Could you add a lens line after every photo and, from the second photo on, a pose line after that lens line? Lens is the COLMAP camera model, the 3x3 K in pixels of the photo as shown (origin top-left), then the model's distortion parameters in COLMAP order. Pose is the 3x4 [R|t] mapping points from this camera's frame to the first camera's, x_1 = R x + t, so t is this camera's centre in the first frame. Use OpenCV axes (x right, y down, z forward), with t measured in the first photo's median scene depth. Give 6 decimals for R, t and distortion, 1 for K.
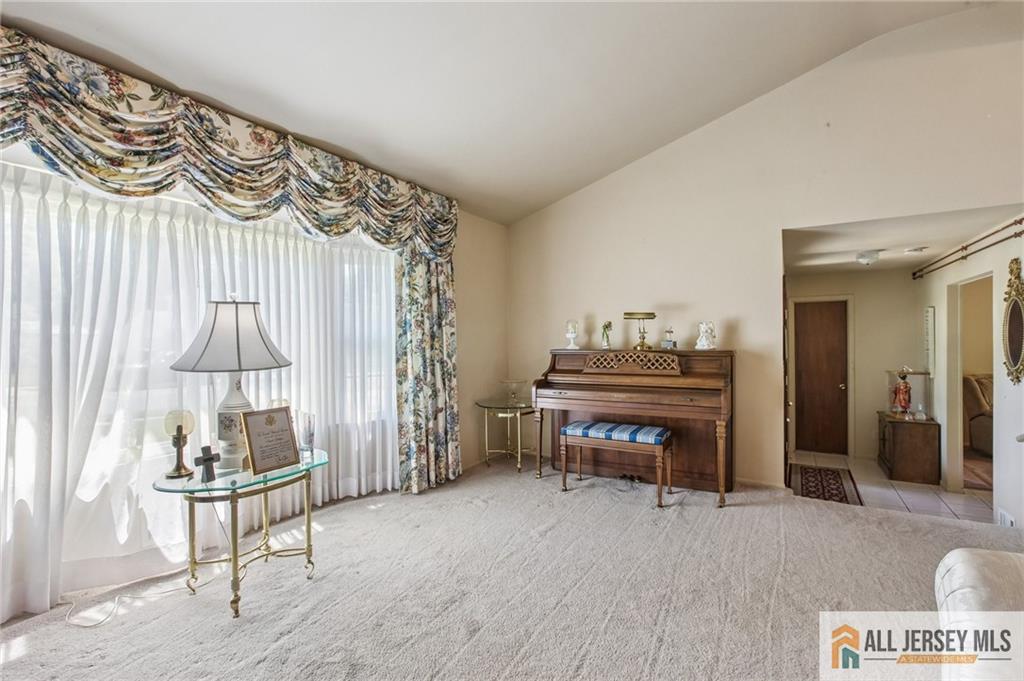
lens RADIAL K [[477.3, 0, 515.8], [0, 477.3, 338.5], [0, 0, 1]] dist [0.010208, -0.008566]
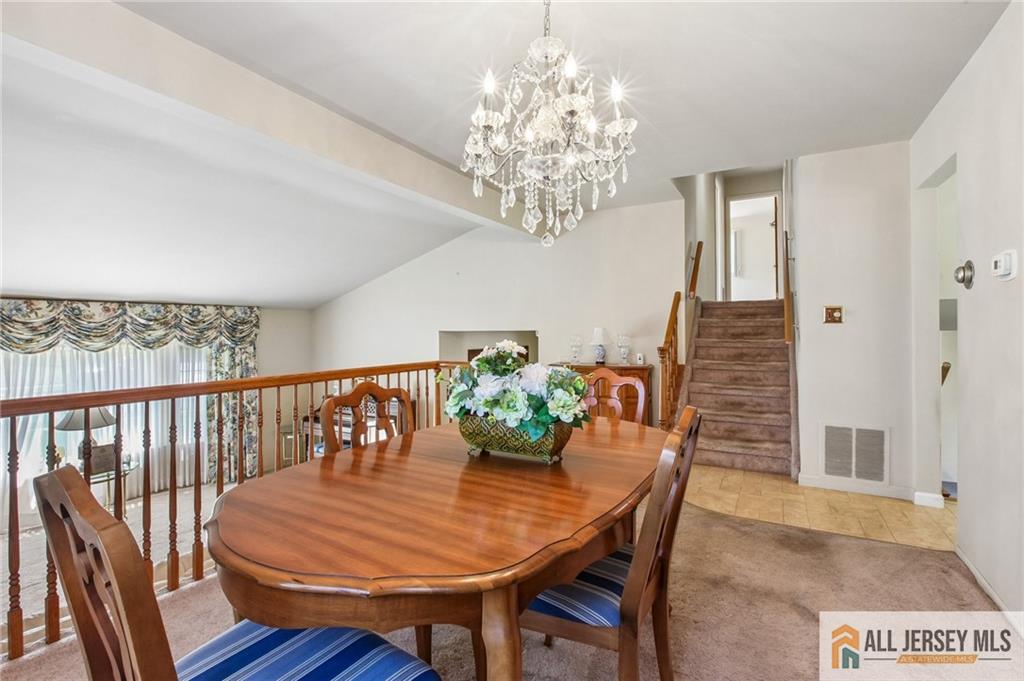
lens RADIAL K [[477.3, 0, 506.2], [0, 477.3, 331.6], [0, 0, 1]] dist [0.010208, -0.008566]
pose [[0.999736, 0.002369, 0.022864, 0.885940], [-0.002315, 0.999994, -0.002387, -0.257388], [-0.022870, 0.002333, 0.999736, -0.853212]]
